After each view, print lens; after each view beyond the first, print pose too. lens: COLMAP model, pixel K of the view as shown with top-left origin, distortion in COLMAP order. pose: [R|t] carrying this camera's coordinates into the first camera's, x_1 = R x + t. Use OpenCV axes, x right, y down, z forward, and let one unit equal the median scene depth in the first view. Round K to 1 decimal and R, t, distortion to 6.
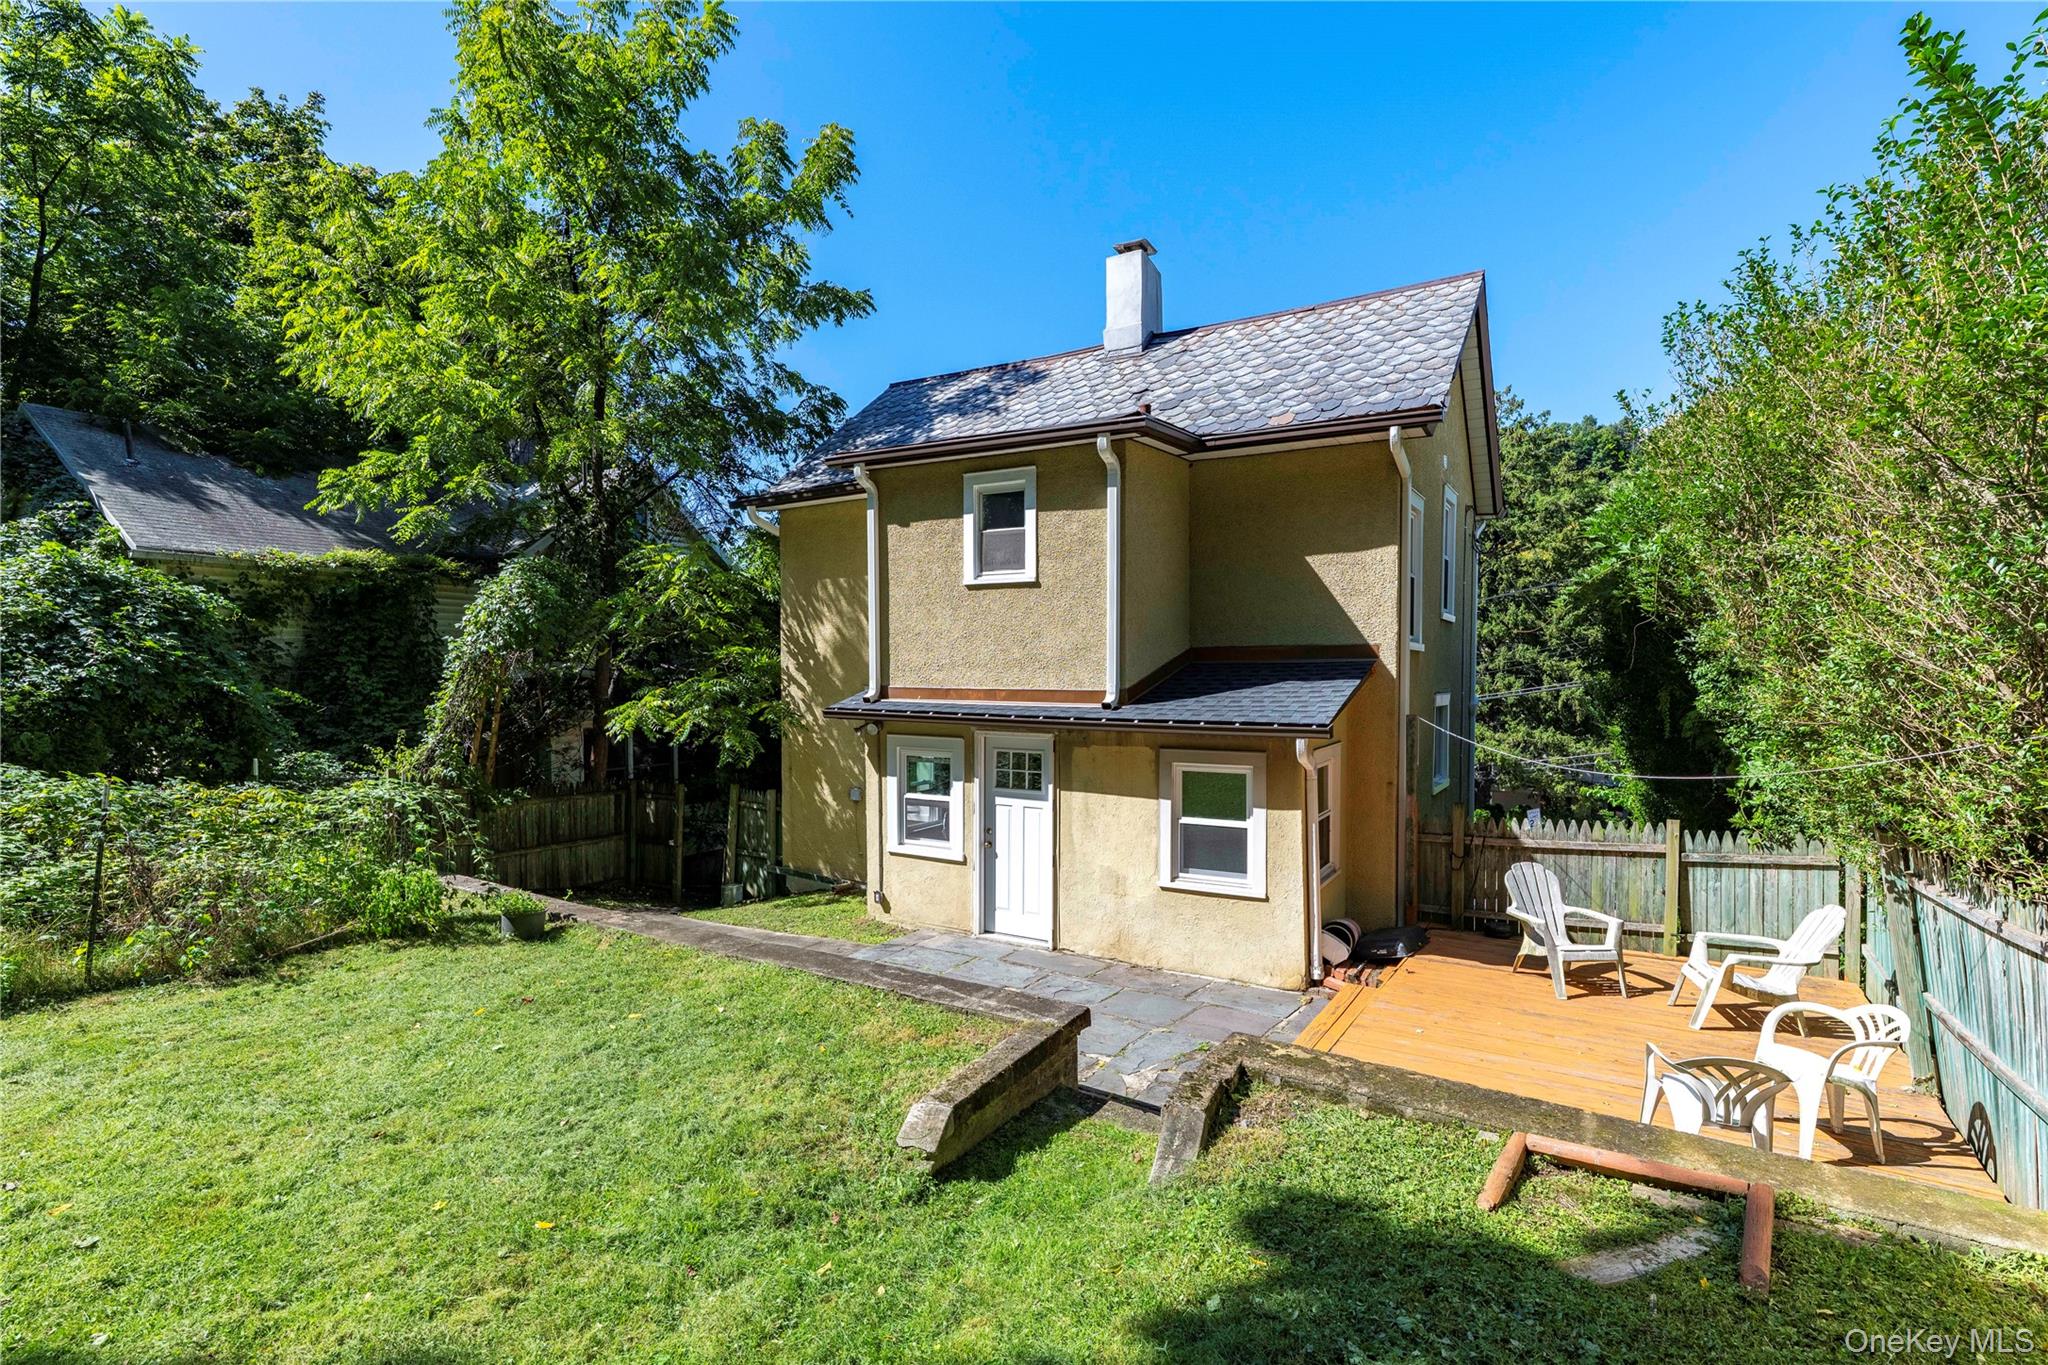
lens RADIAL K [[972.1, 0, 1029.5], [0, 972.1, 681.9], [0, 0, 1]] dist [-0.001776, -0.000074]
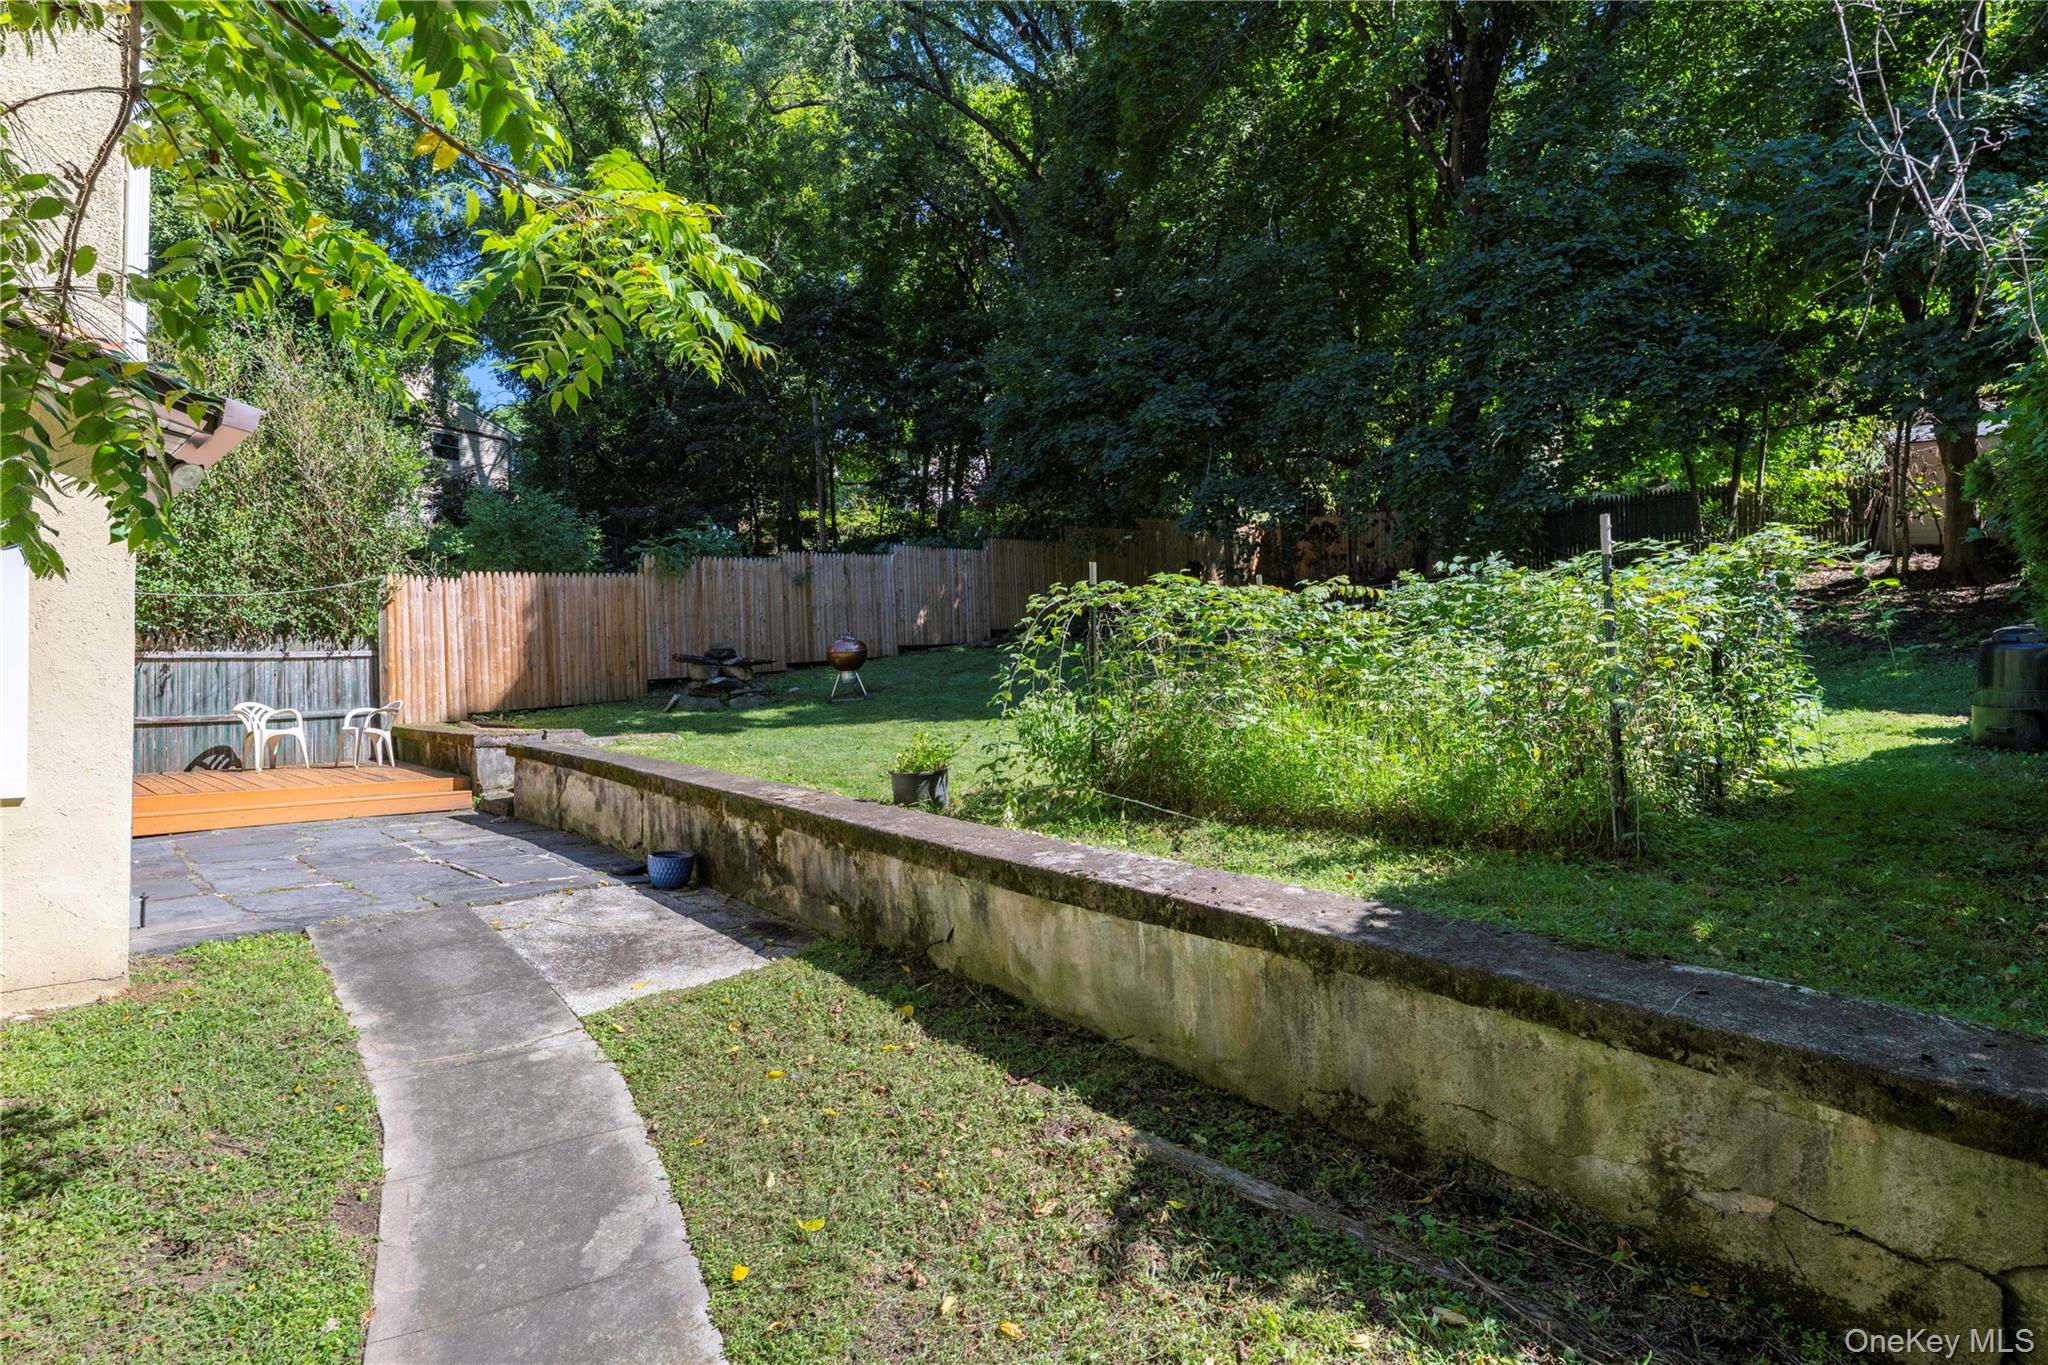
lens RADIAL K [[1047.6, 0, 1026.8], [0, 1047.6, 680.1], [0, 0, 1]] dist [-0.003799, 0.002861]
pose [[-0.972471, 0.006629, 0.232928, -0.664537], [0.007189, 0.999973, 0.001555, 0.150522], [-0.232911, 0.003187, -0.972493, 1.441468]]
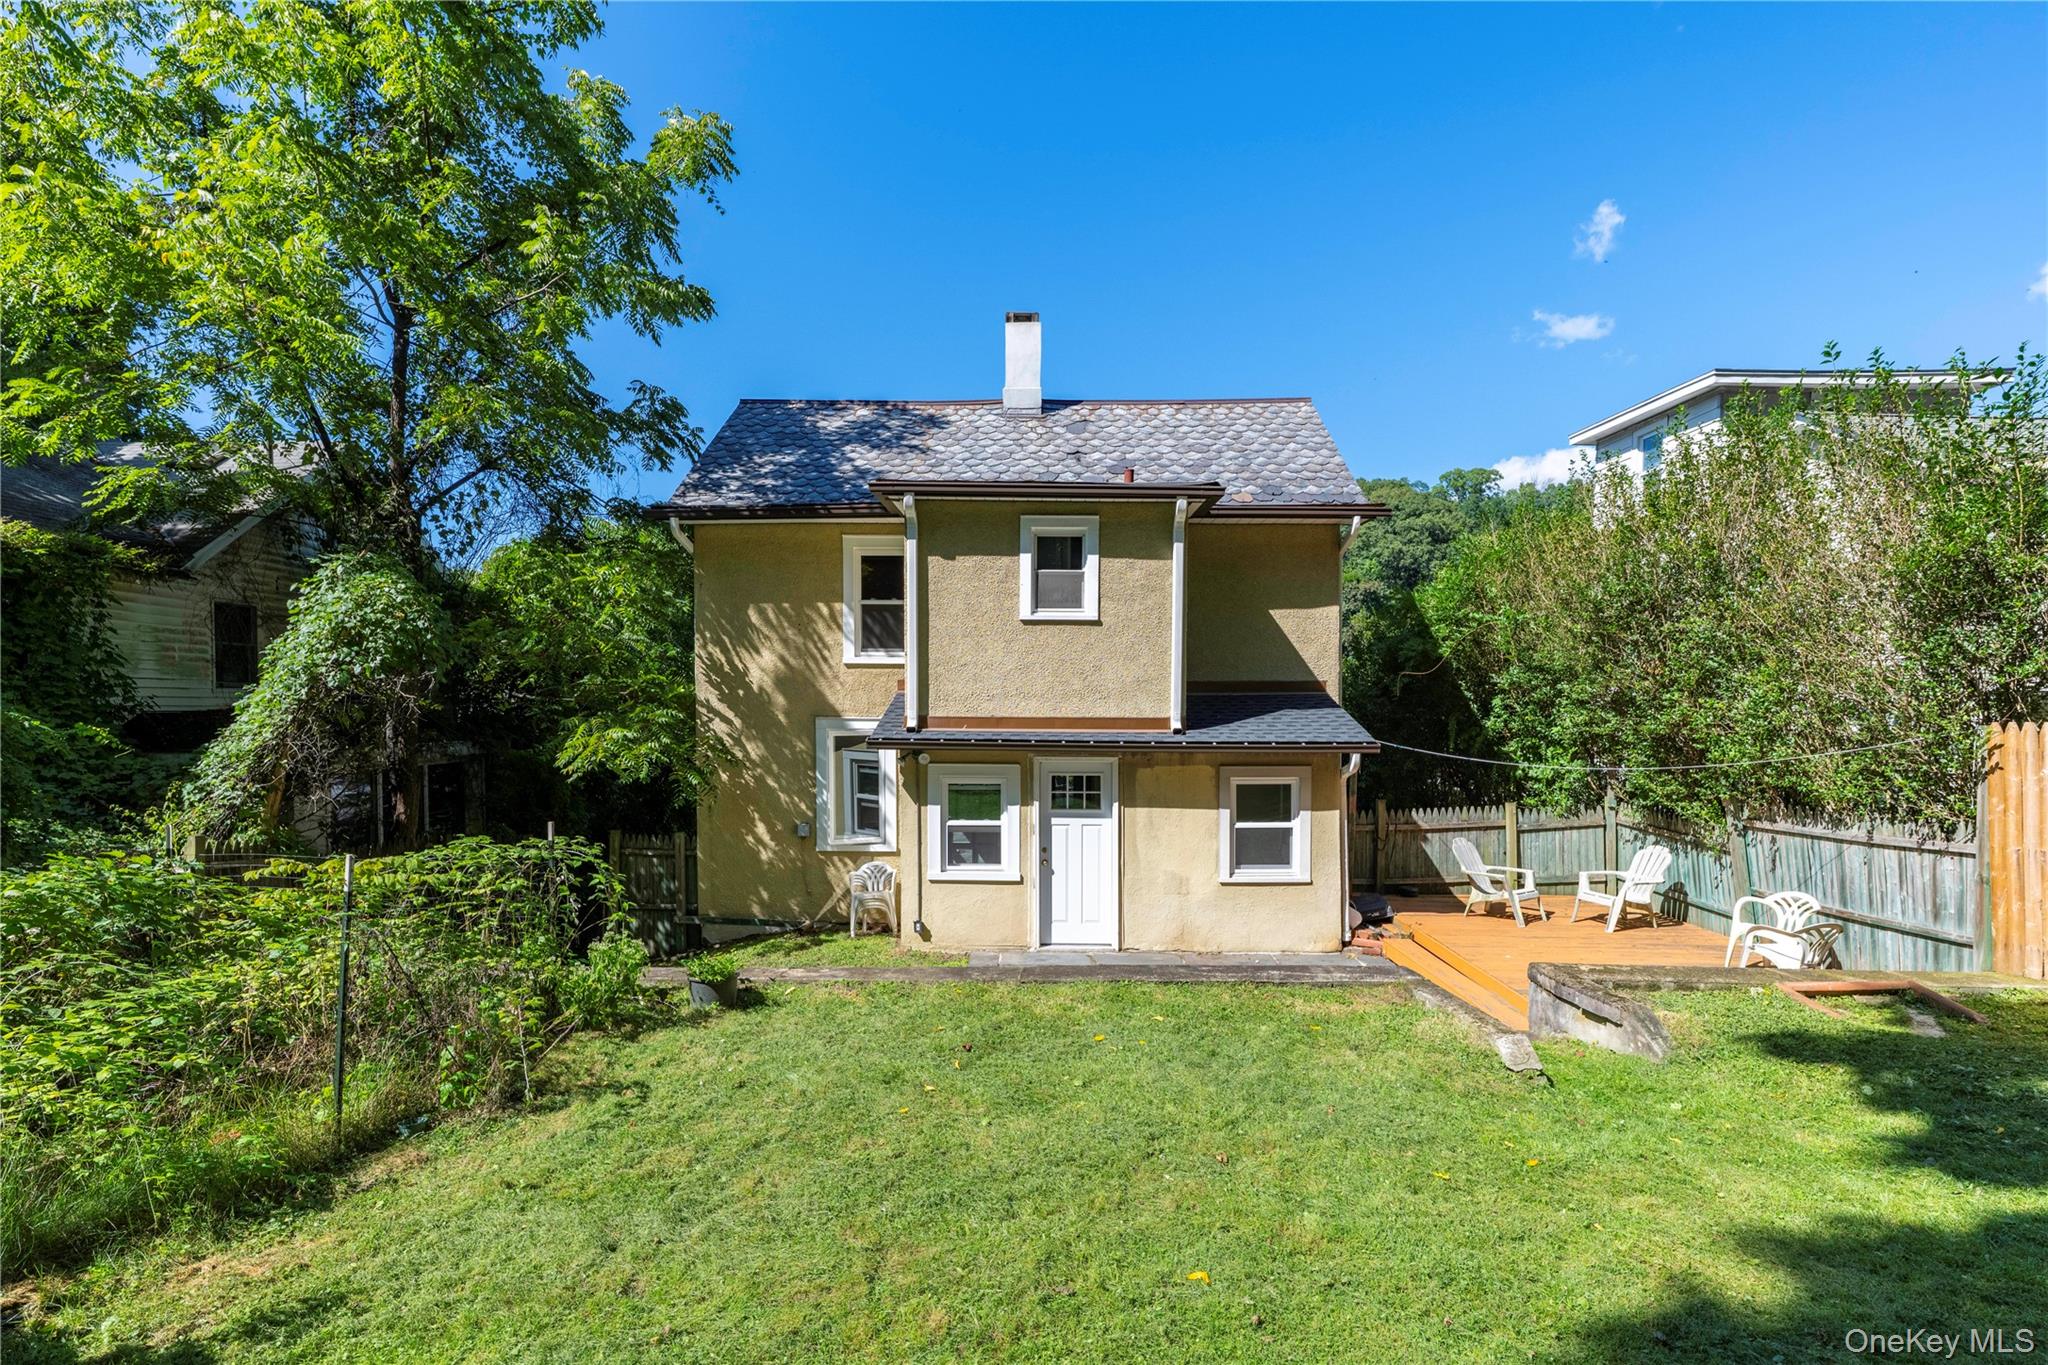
lens RADIAL K [[931.8, 0, 1038.5], [0, 931.8, 711.0], [0, 0, 1]] dist [0.001507, -0.000344]
pose [[0.865384, -0.002557, 0.501103, -0.577957], [0.005747, 0.999972, -0.004822, 0.004811], [-0.501077, 0.007052, 0.865374, 0.115484]]
